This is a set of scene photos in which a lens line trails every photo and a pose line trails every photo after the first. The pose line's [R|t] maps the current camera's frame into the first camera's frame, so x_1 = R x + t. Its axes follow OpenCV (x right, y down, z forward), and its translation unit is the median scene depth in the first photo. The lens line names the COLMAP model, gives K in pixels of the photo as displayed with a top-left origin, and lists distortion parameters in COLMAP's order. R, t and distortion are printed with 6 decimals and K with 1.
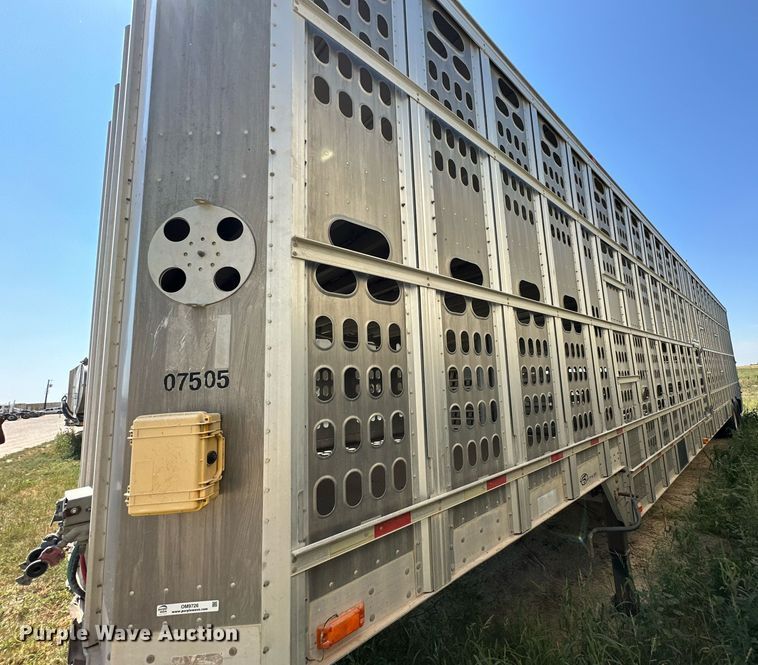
lens RADIAL K [[376.5, 0, 379.0], [0, 376.5, 332.5], [0, 0, 1]] dist [0.016033, 0.000364]
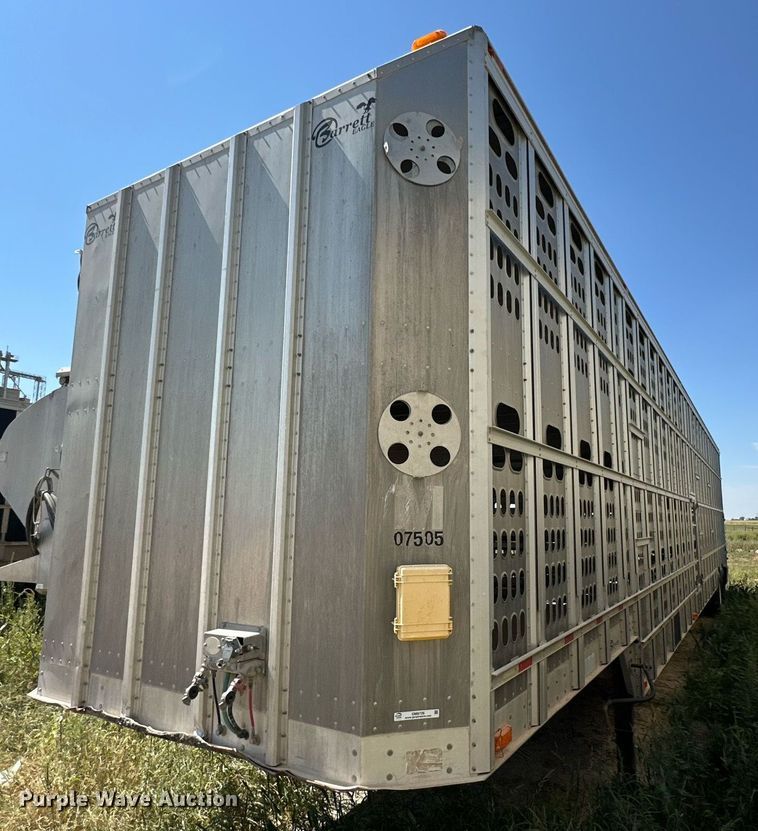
lens RADIAL K [[655.6, 0, 379.0], [0, 655.6, 415.5], [0, 0, 1]] dist [0.074054, -0.004661]
pose [[0.954918, 0.109239, 0.276041, -1.003711], [-0.106415, 0.994002, -0.025235, -0.167441], [-0.277142, -0.005278, 0.960814, -0.846477]]
